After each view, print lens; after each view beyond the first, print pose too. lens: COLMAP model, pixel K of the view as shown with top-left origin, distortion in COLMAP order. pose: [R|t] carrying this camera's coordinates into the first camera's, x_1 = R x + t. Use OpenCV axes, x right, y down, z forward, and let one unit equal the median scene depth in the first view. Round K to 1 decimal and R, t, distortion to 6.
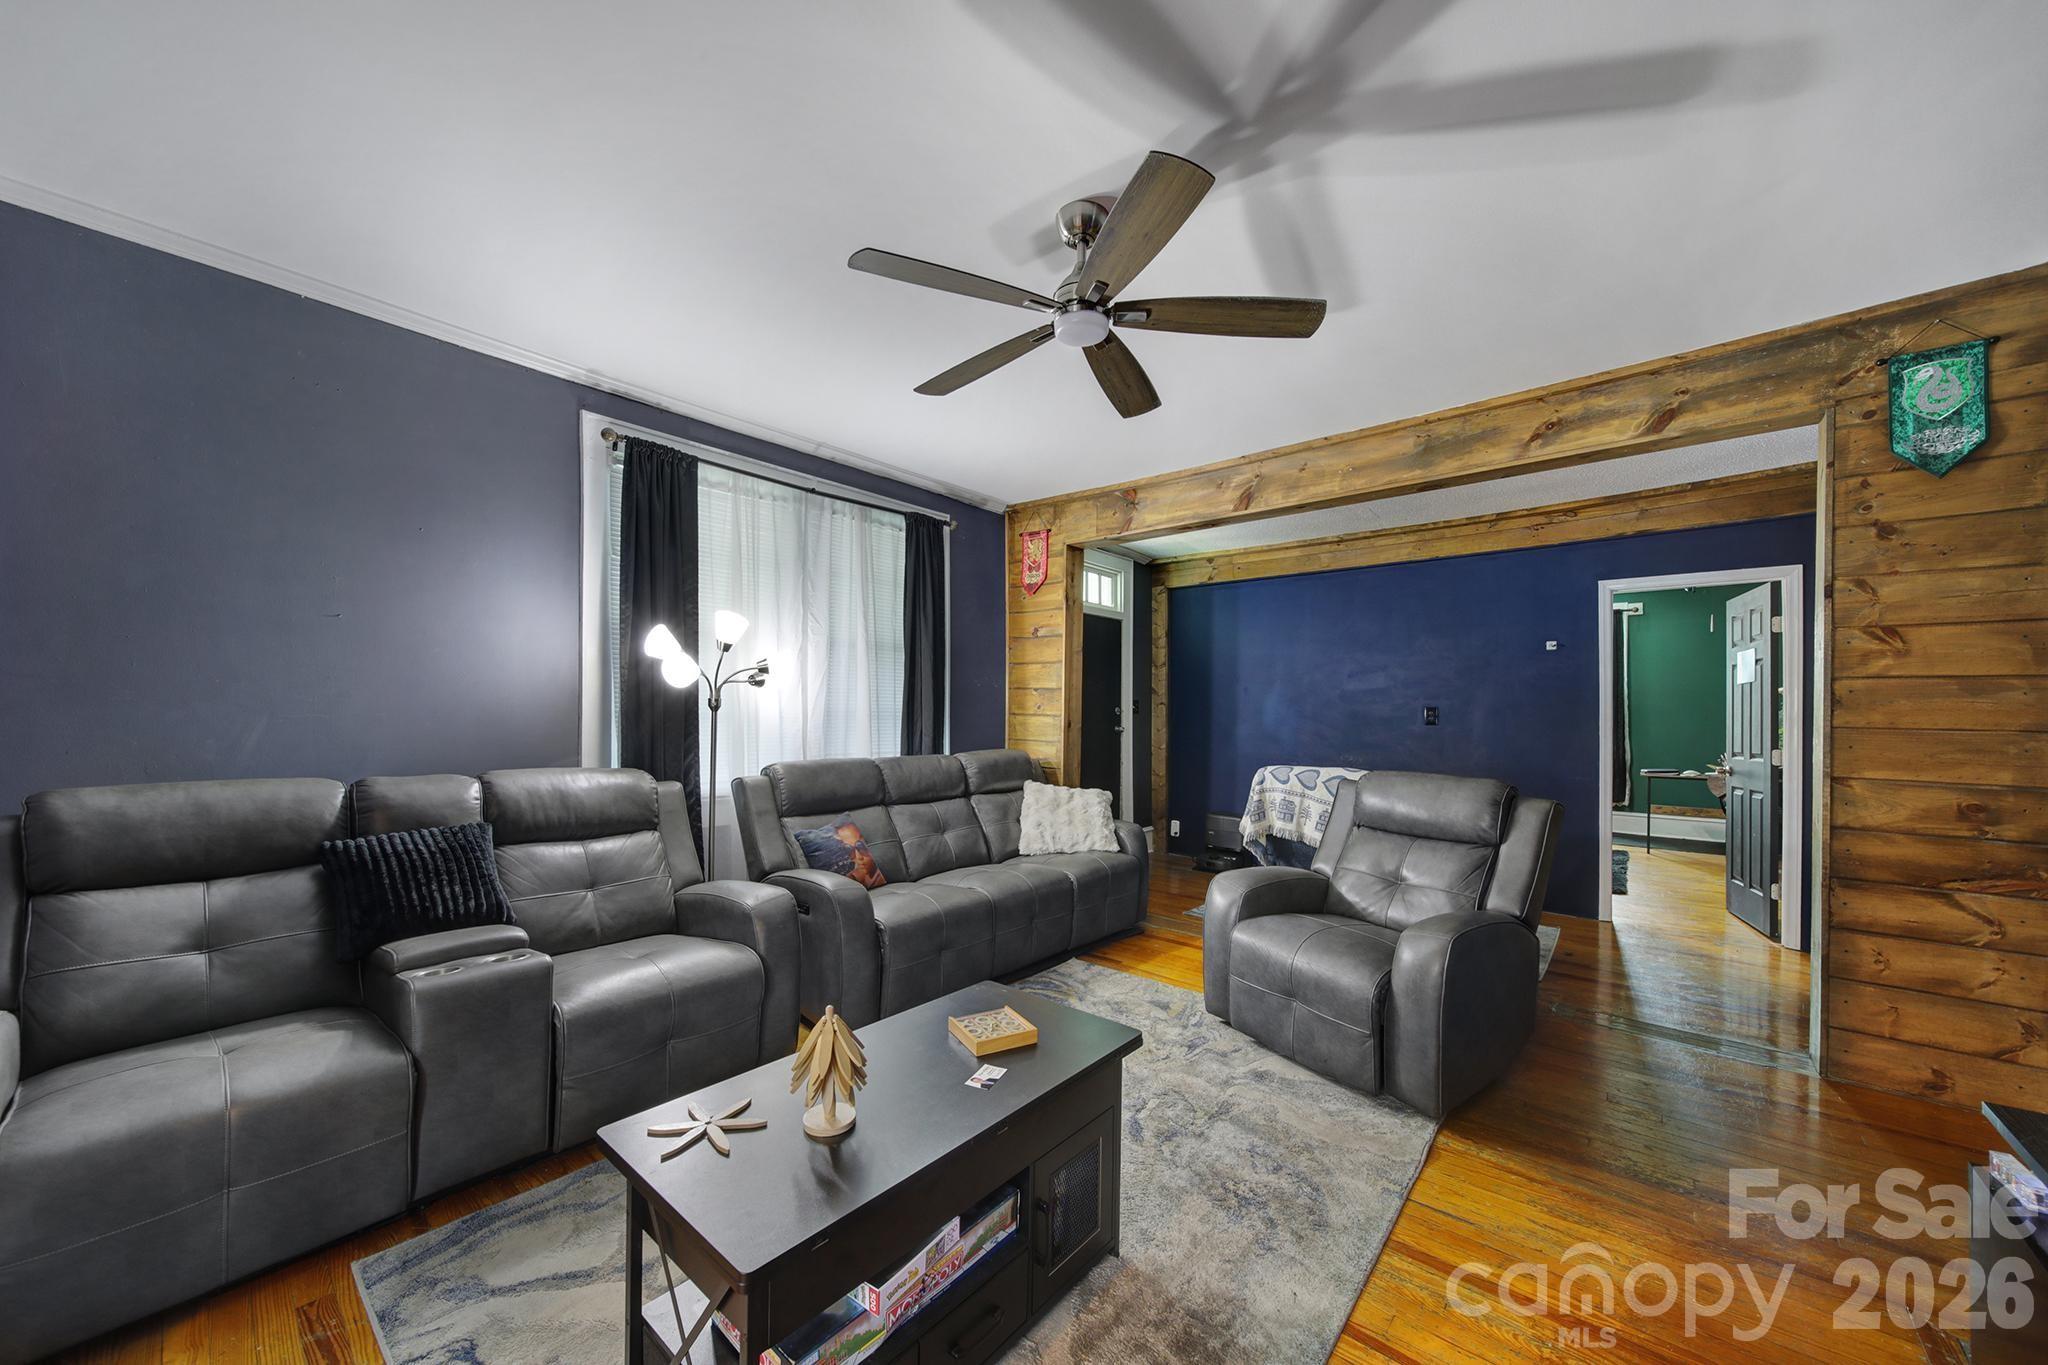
lens RADIAL K [[739.1, 0, 1025.2], [0, 739.1, 708.1], [0, 0, 1]] dist [0.000544, -0.000113]
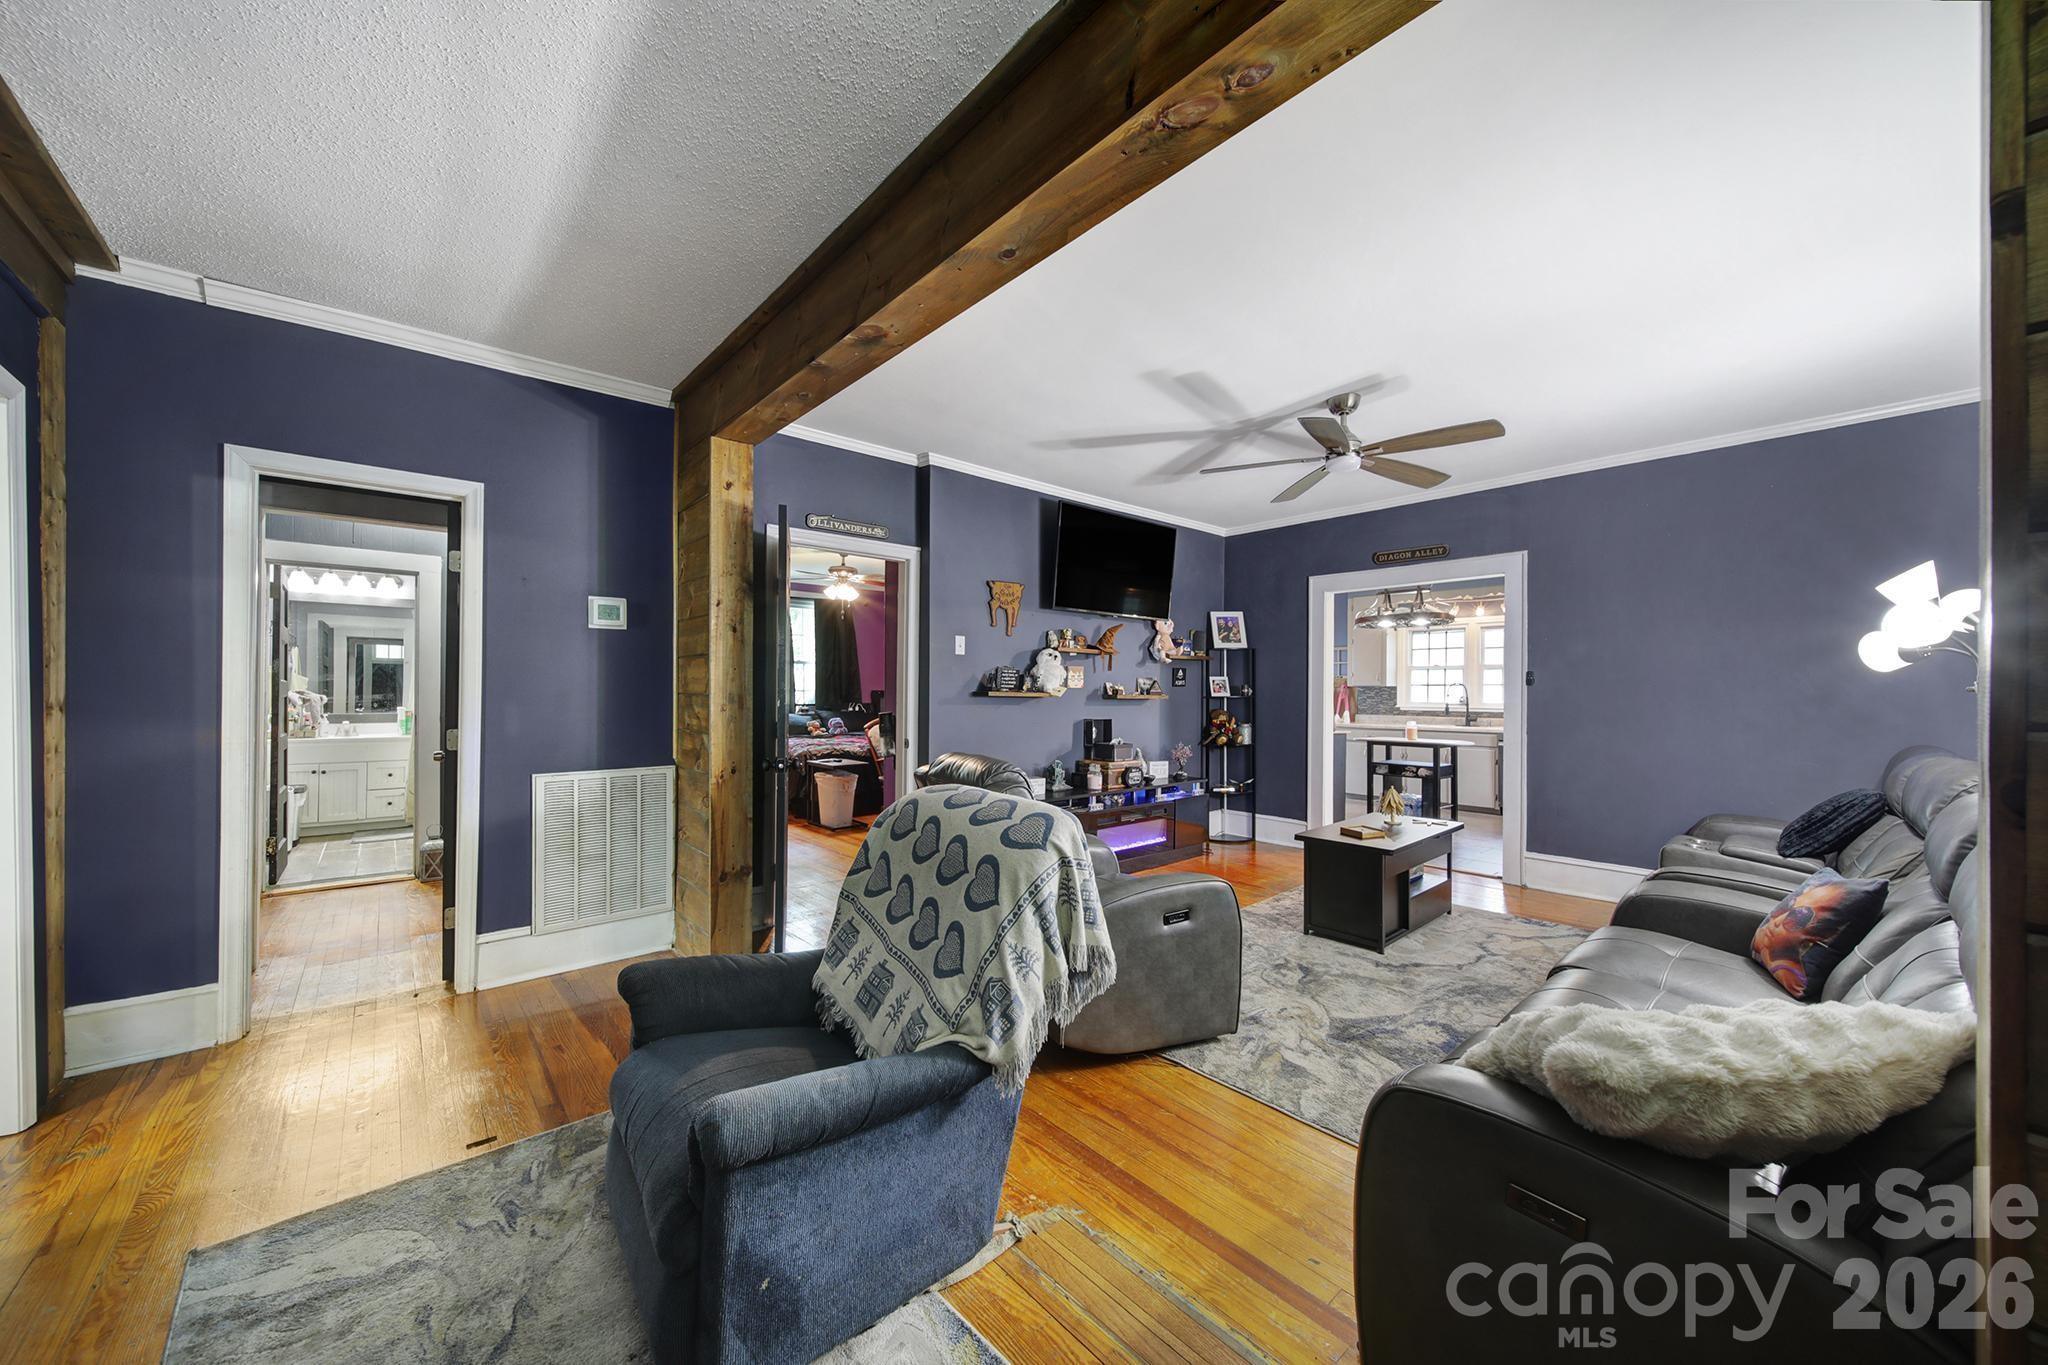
lens RADIAL K [[729.2, 0, 1024.0], [0, 729.2, 682.5], [0, 0, 1]] dist [-0.000608, -0.000017]
pose [[-0.990118, -0.015635, 0.139365, 0.278931], [-0.017557, 0.999767, -0.012575, 0.006476], [-0.139136, -0.014897, -0.990161, 1.368528]]
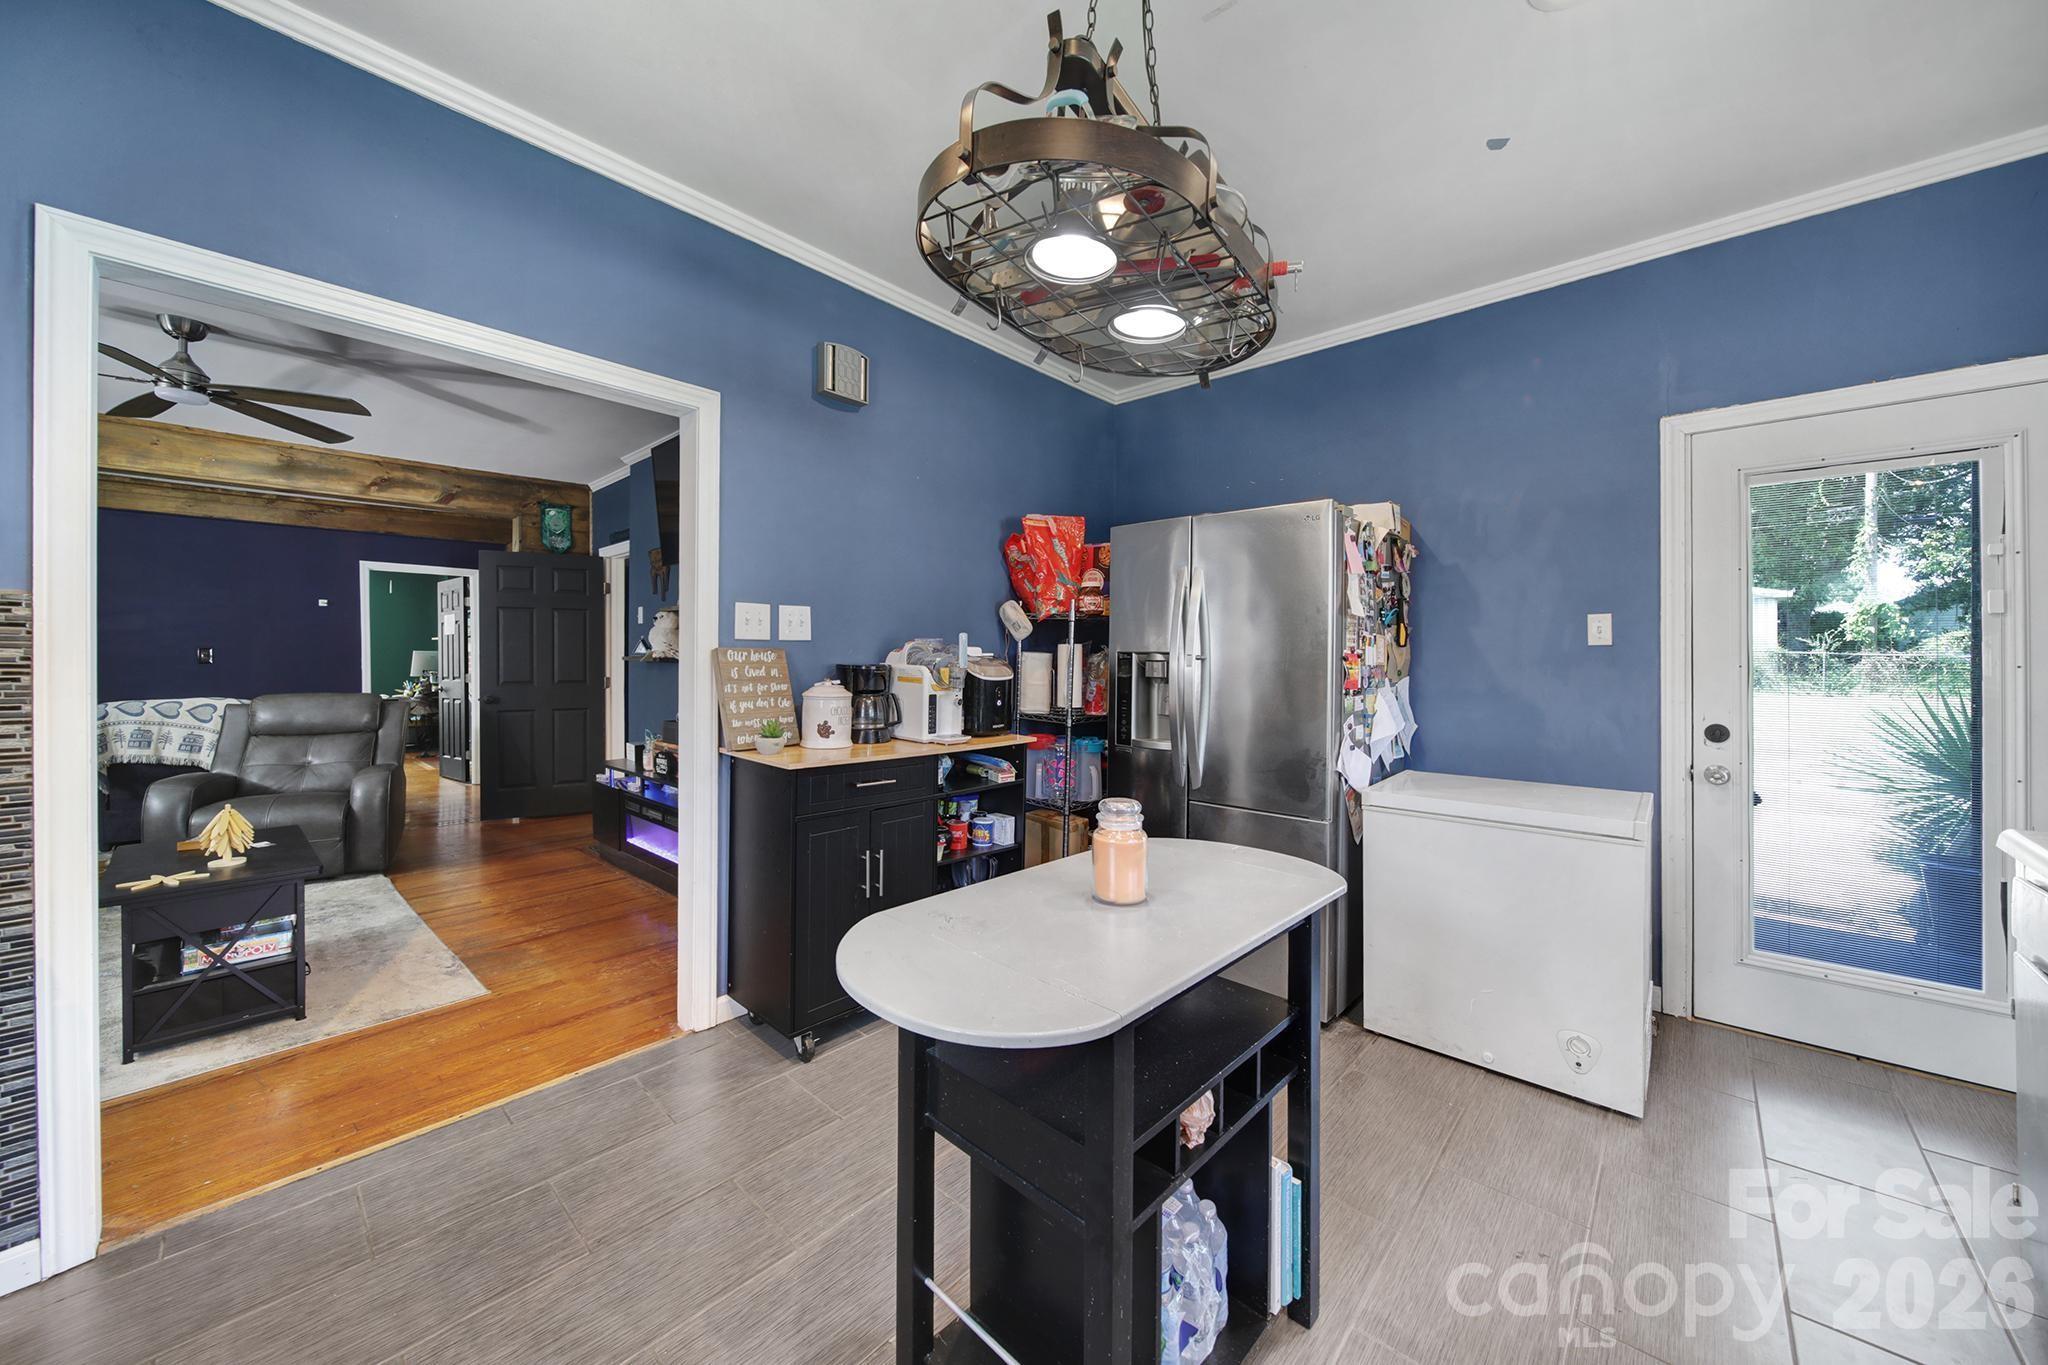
lens RADIAL K [[726.2, 0, 1031.1], [0, 726.2, 661.3], [0, 0, 1]] dist [0.001164, -0.000116]
pose [[0.022109, -0.015745, 0.999632, -0.673118], [-0.004711, 0.999863, 0.015853, -0.005945], [-0.999744, -0.005060, 0.022032, -0.369872]]
